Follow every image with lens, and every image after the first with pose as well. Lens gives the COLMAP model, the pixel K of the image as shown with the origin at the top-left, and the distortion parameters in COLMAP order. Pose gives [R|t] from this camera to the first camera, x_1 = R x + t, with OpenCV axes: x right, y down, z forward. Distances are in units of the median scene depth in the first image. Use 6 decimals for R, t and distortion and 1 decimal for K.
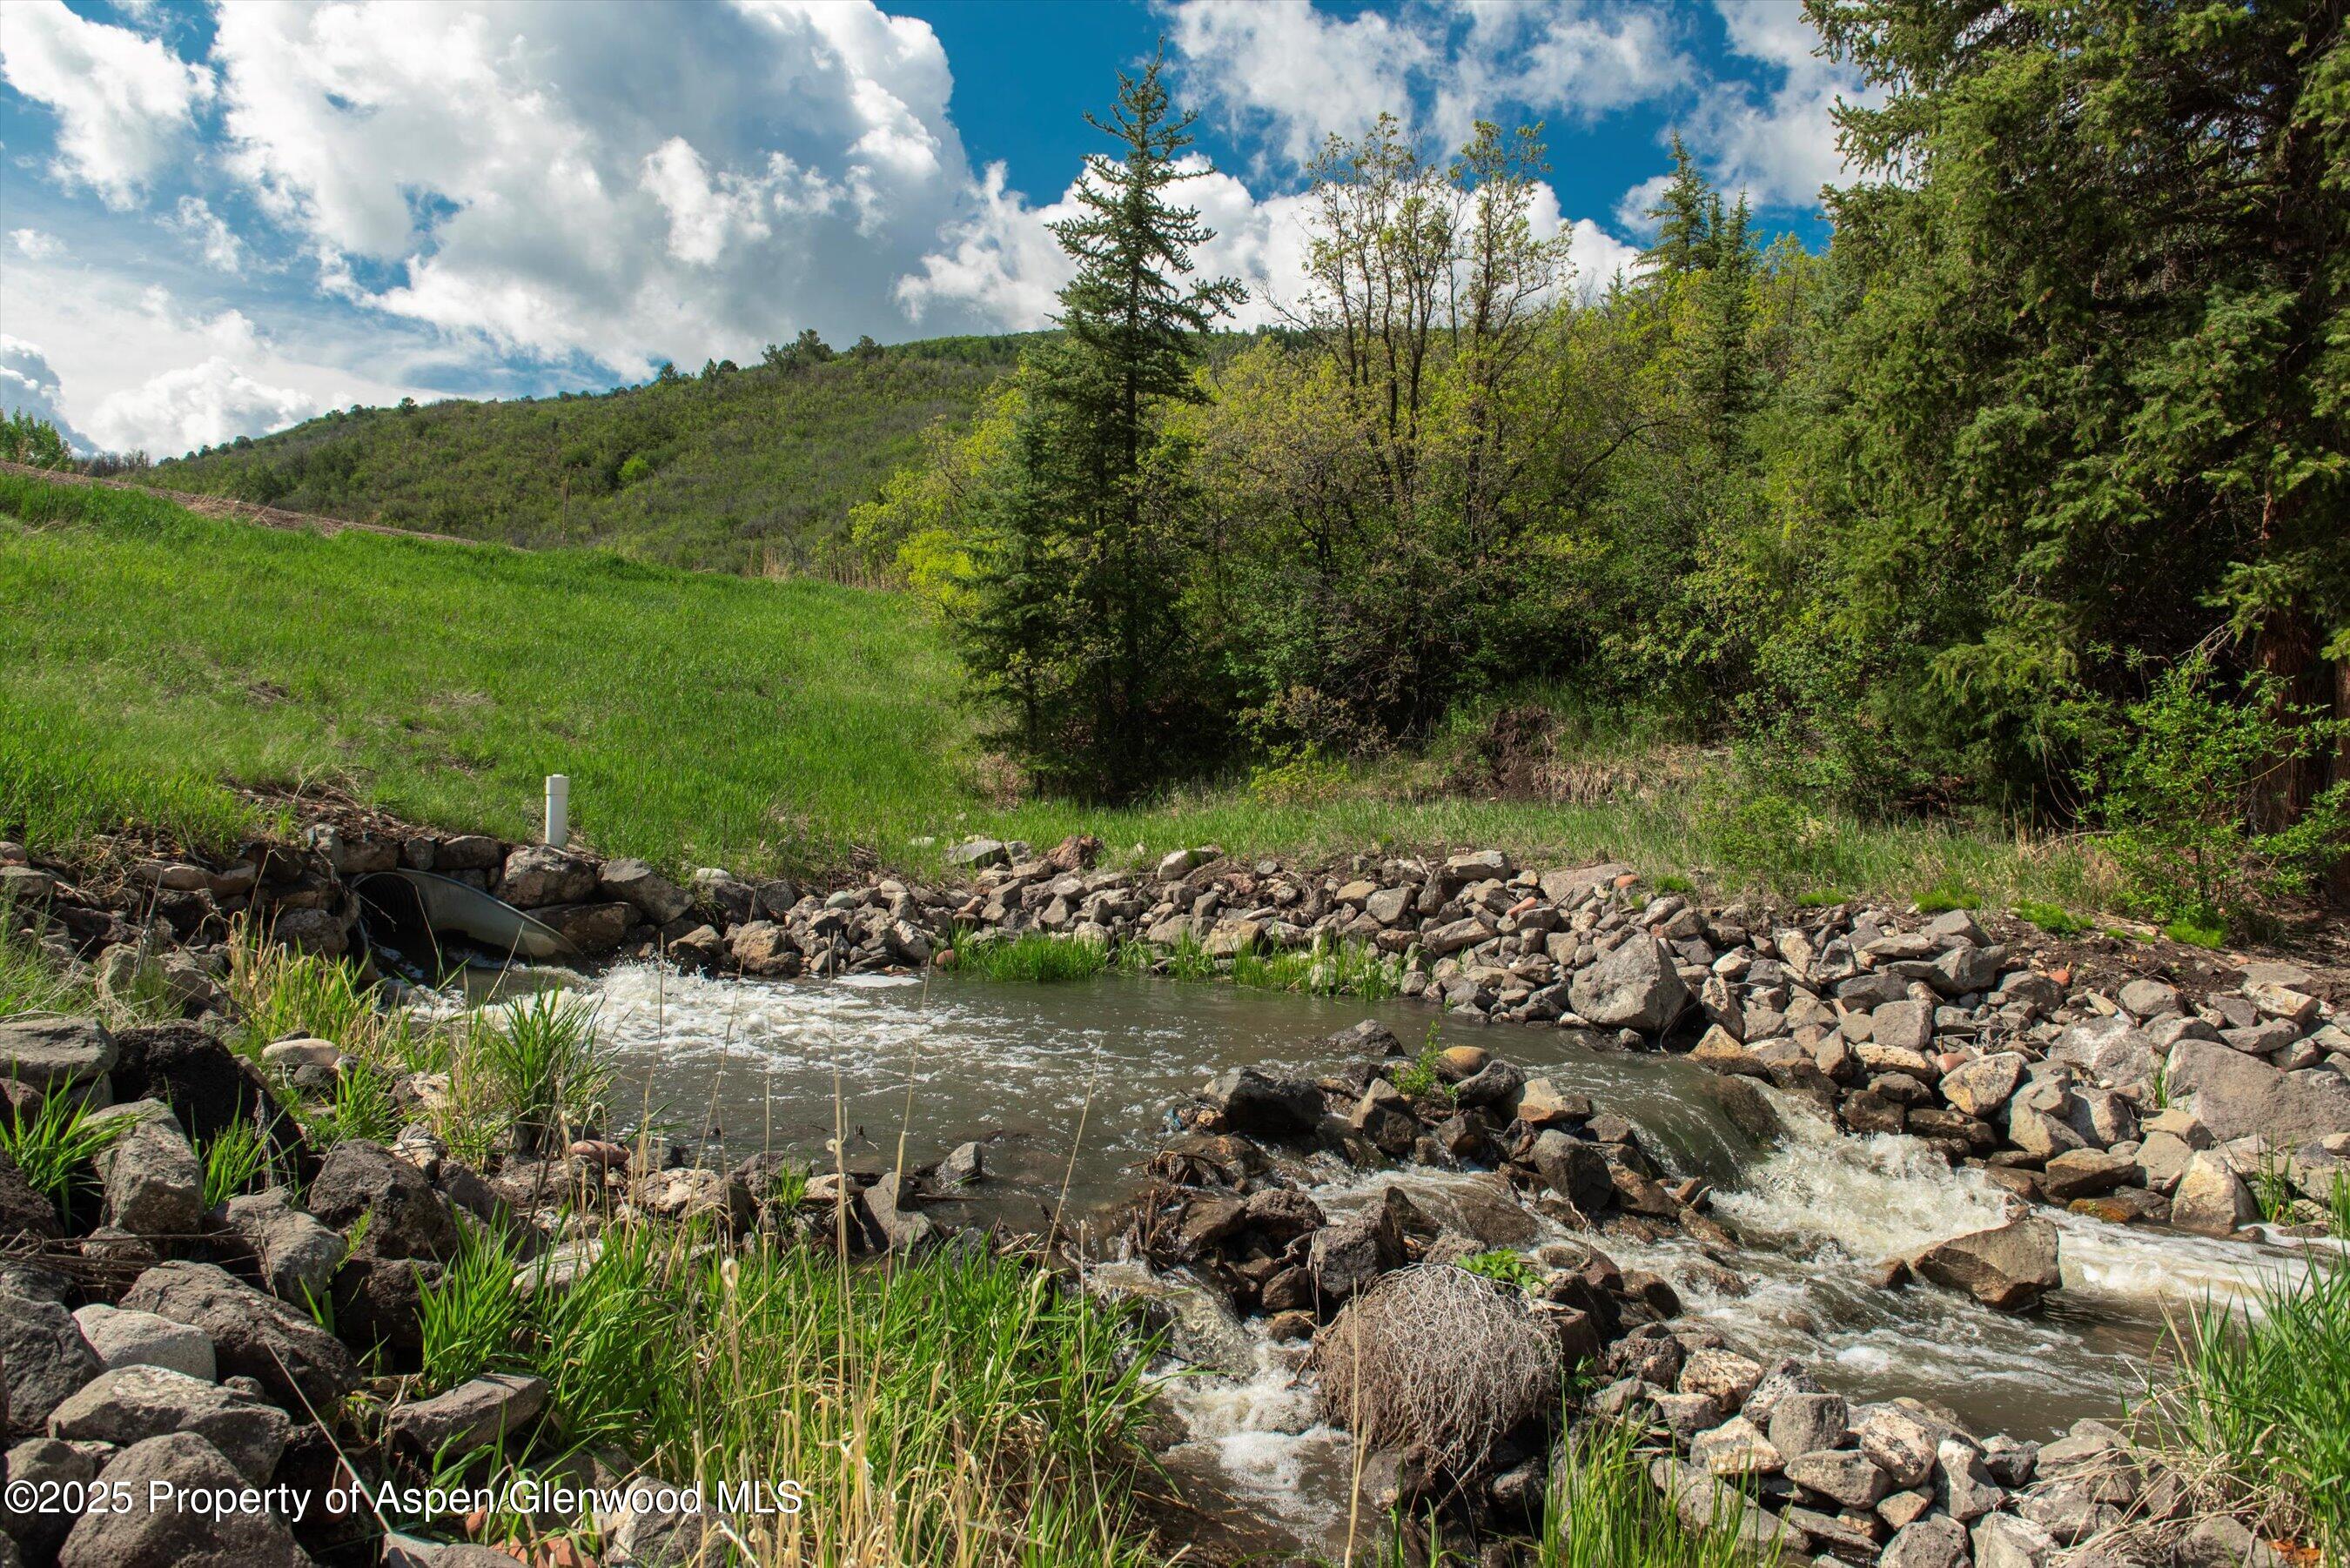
lens RADIAL K [[2114.7, 0, 1183.3], [0, 2114.7, 814.8], [0, 0, 1]] dist [0.013140, -0.012797]
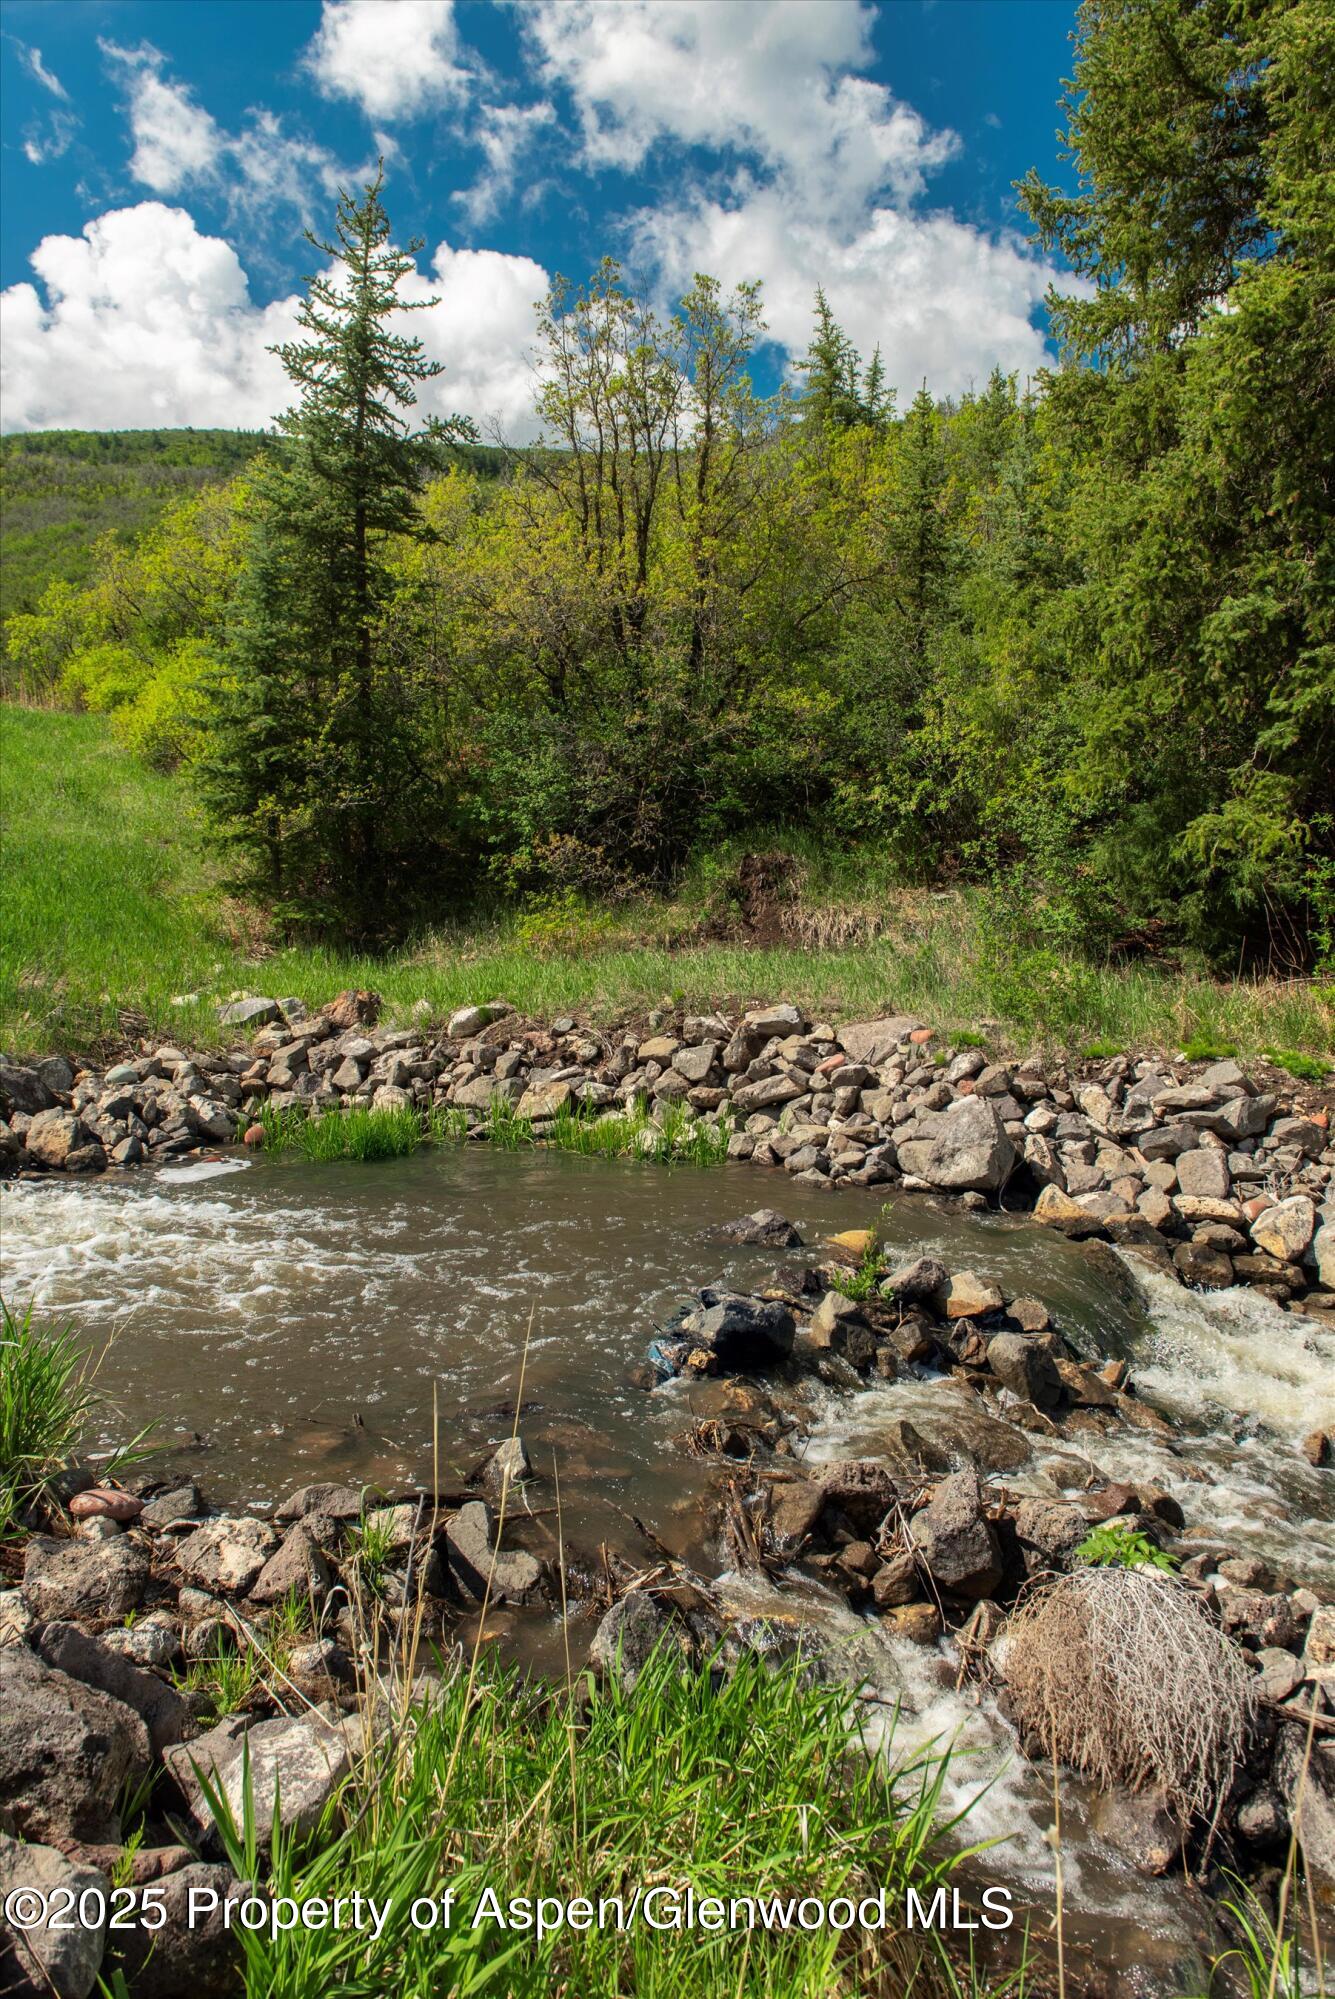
lens RADIAL K [[1799.1, 0, 667.5], [0, 1799.1, 999.5], [0, 0, 1]] dist [0.013140, -0.012797]
pose [[0.956026, -0.036993, 0.290941, -0.168398], [0.009469, 0.995389, 0.095448, -0.071082], [-0.293130, -0.088495, 0.951968, 0.164713]]
